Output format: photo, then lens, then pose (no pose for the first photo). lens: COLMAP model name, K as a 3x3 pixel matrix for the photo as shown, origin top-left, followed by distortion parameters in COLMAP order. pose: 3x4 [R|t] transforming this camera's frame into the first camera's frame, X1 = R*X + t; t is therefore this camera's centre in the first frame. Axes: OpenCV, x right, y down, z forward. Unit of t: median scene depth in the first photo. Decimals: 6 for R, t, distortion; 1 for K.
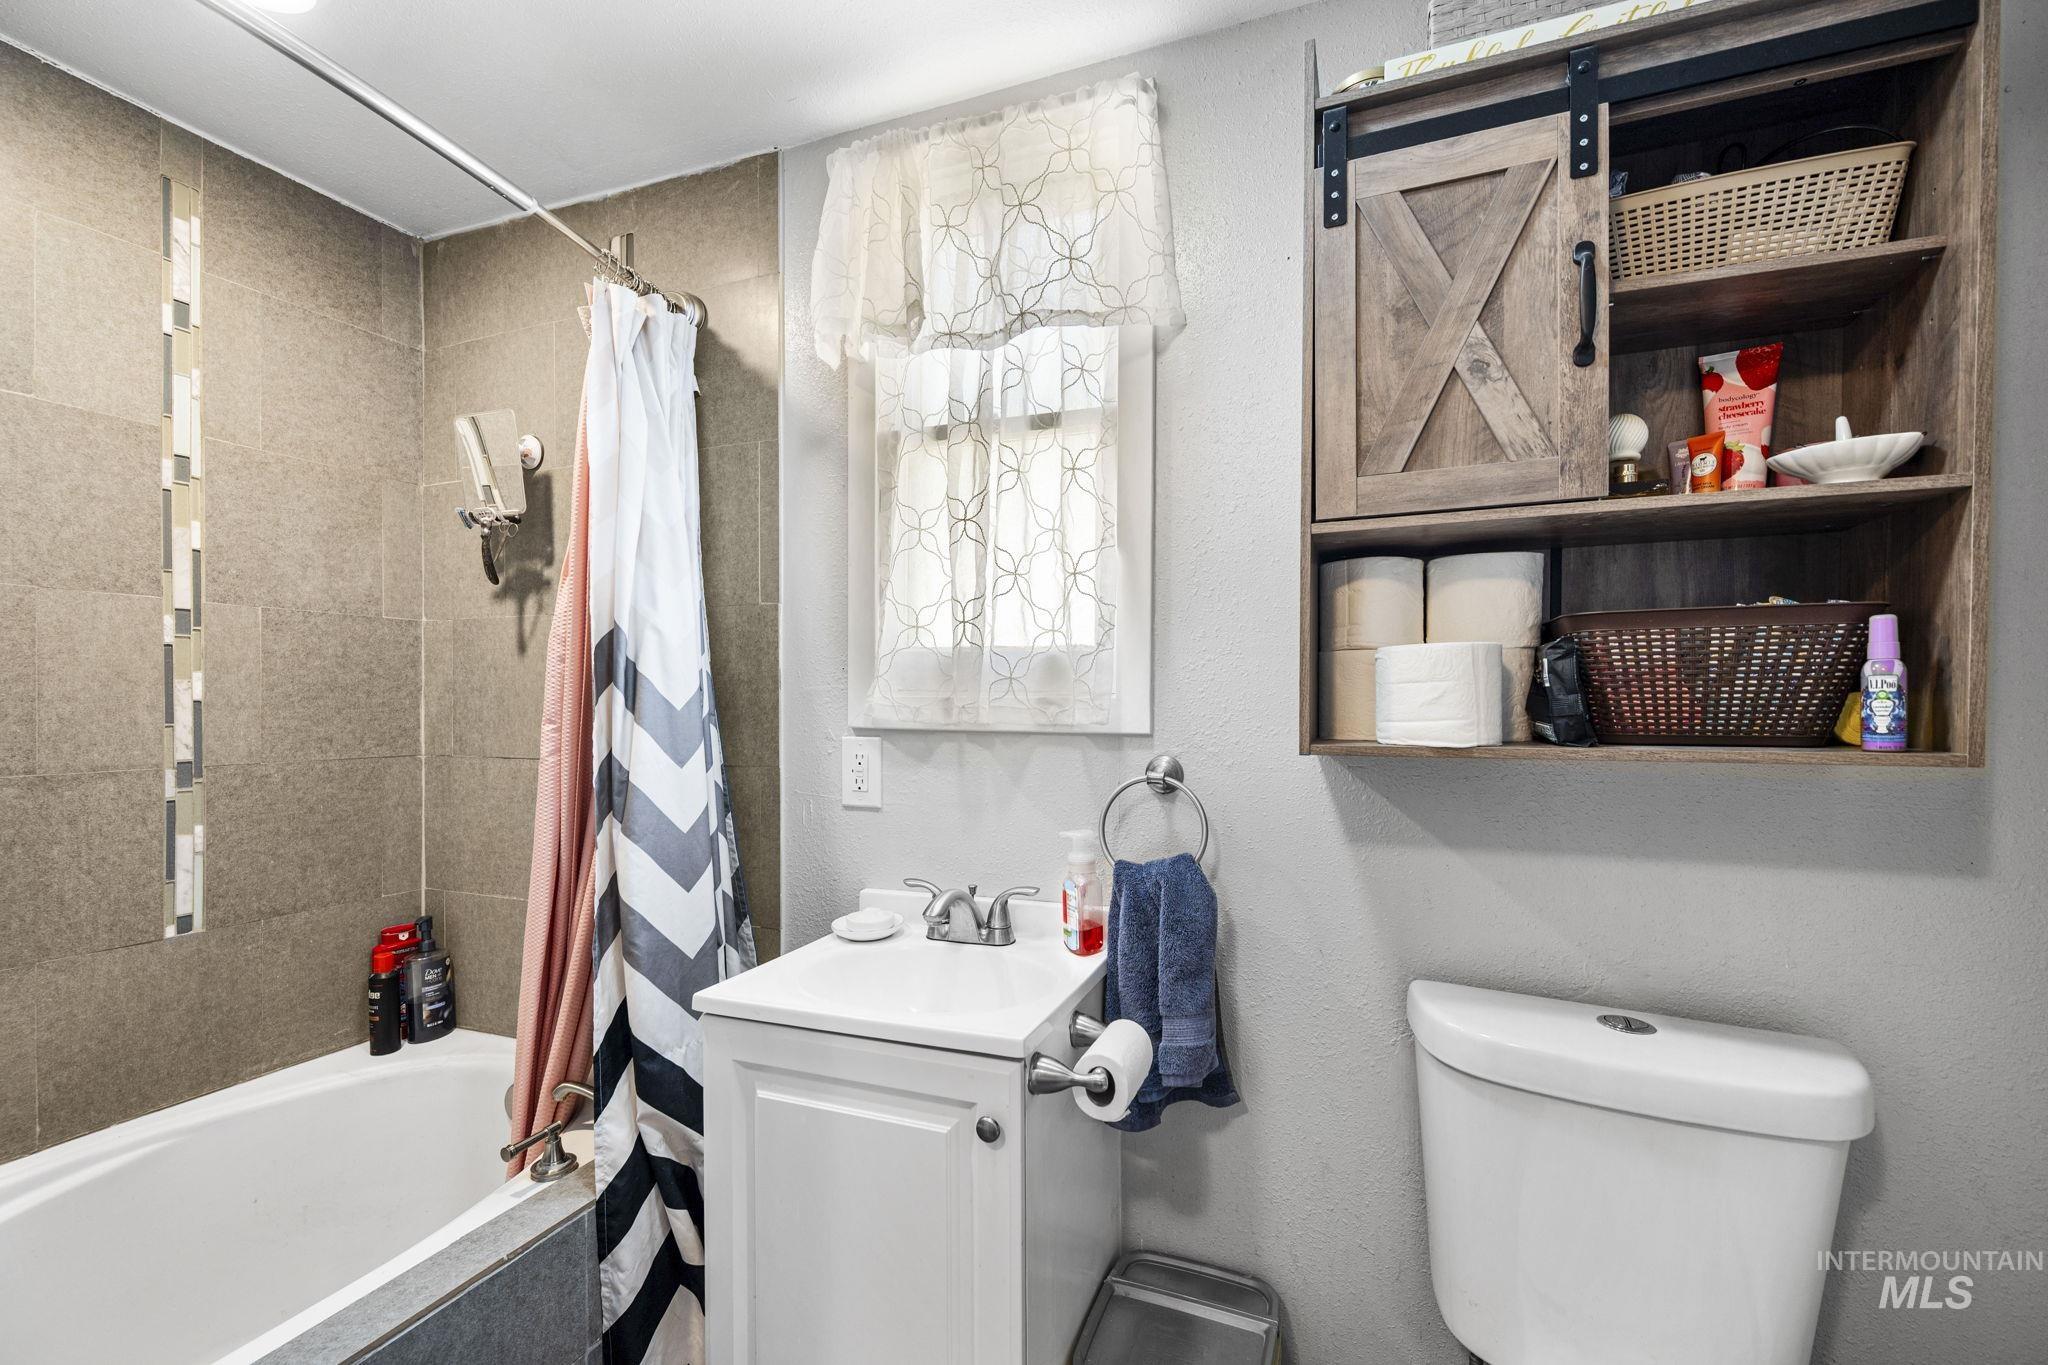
lens RADIAL K [[867.7, 0, 1024.4], [0, 867.7, 678.5], [0, 0, 1]] dist [-0.000475, -0.000025]
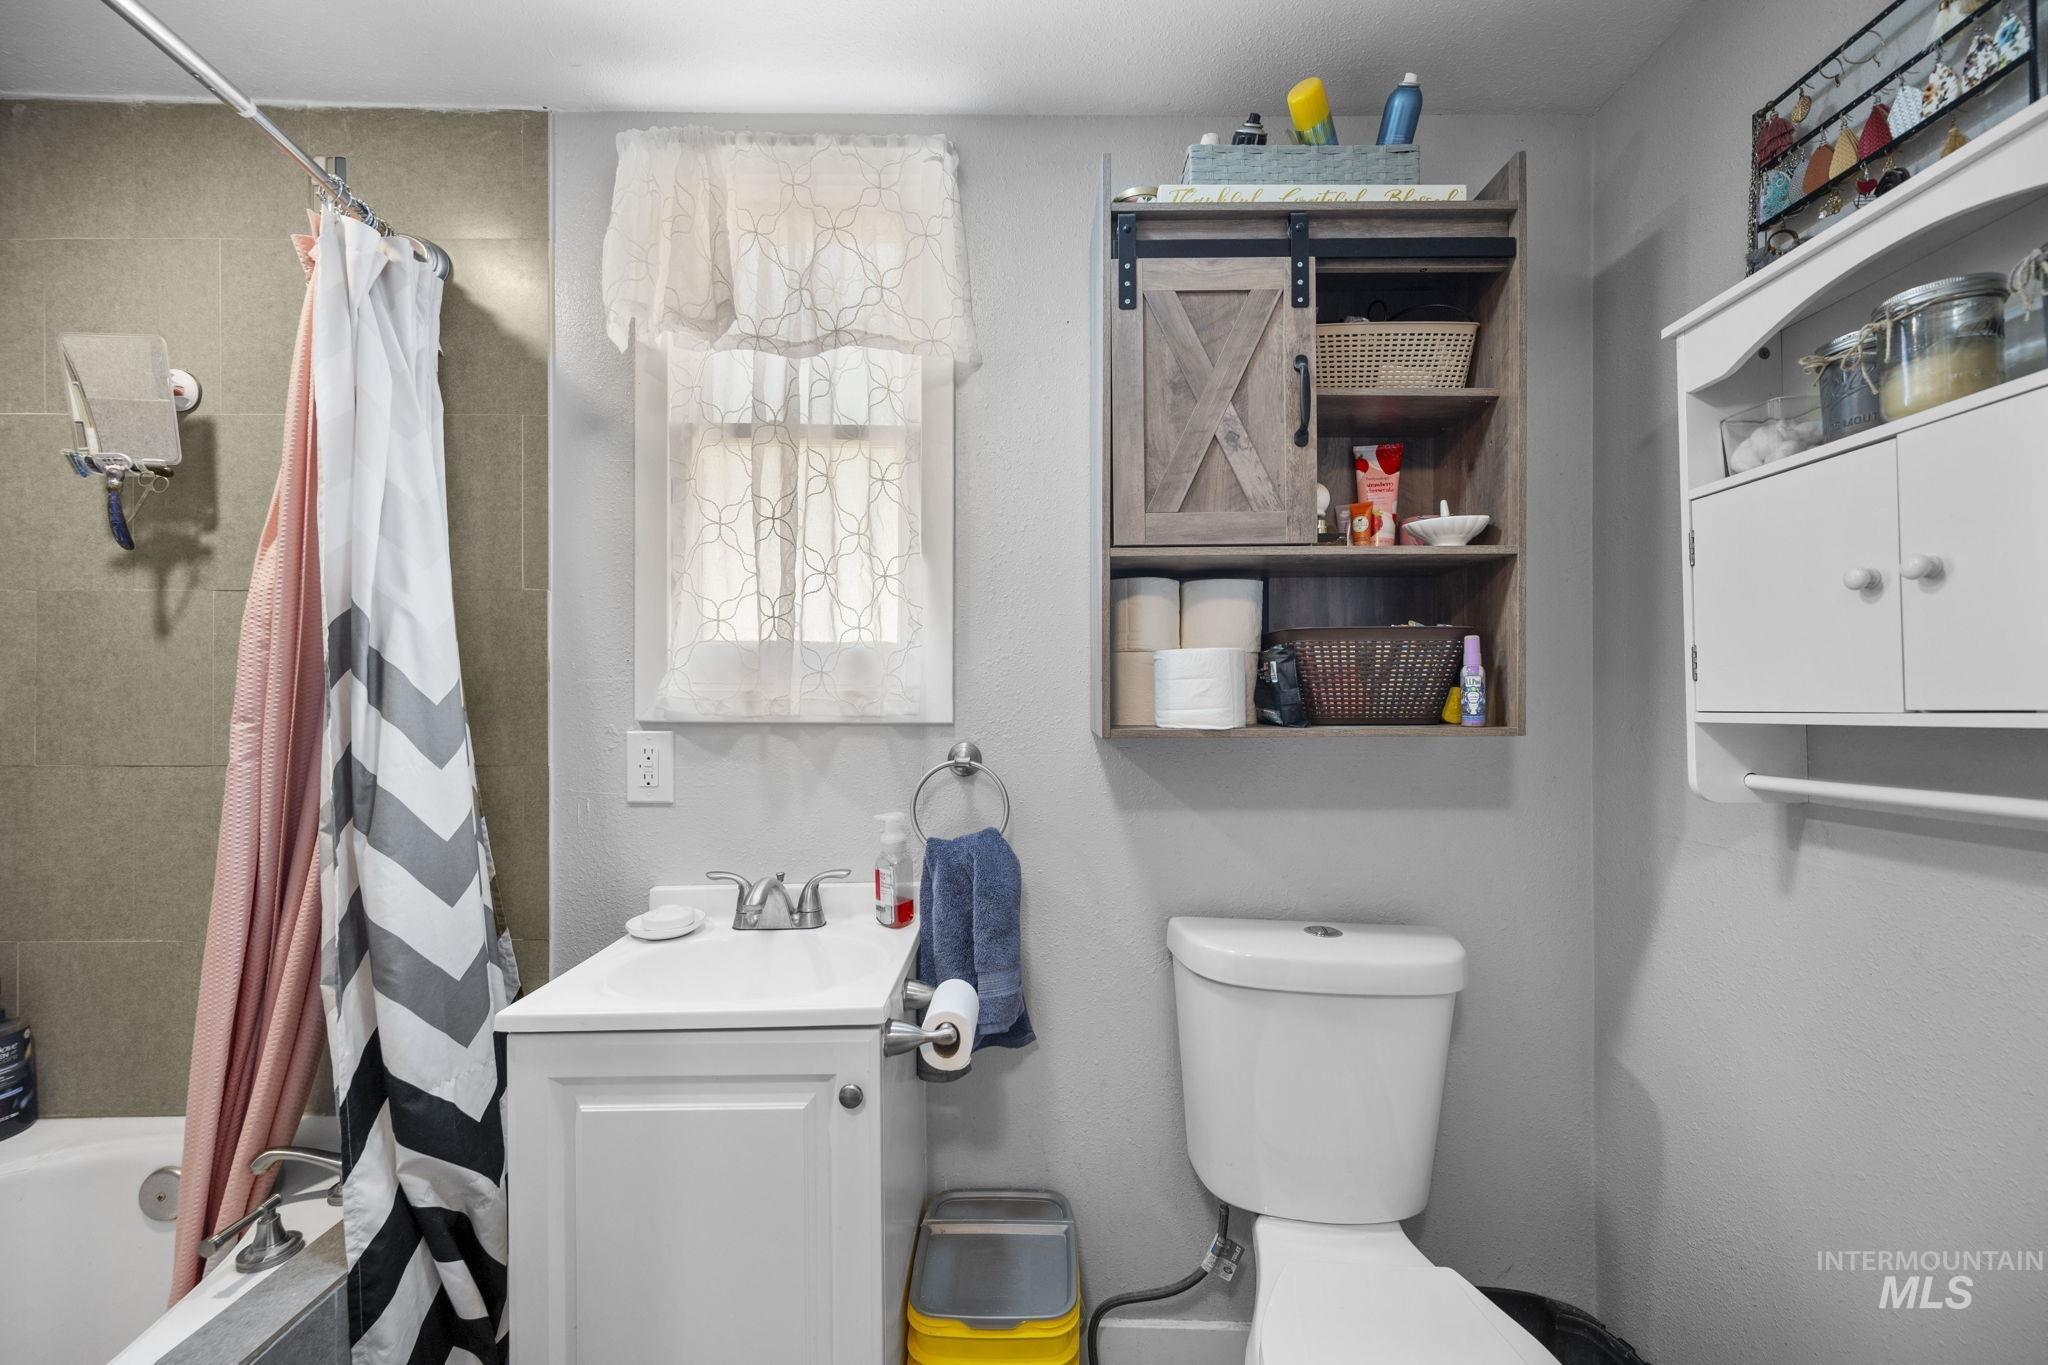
lens RADIAL K [[815.8, 0, 1034.5], [0, 815.8, 657.2], [0, 0, 1]] dist [0.000646, 0.000030]
pose [[0.927718, 0.015293, 0.372969, -0.153824], [-0.008234, 0.999756, -0.020513, -0.000435], [-0.373192, 0.015960, 0.927617, -0.016304]]
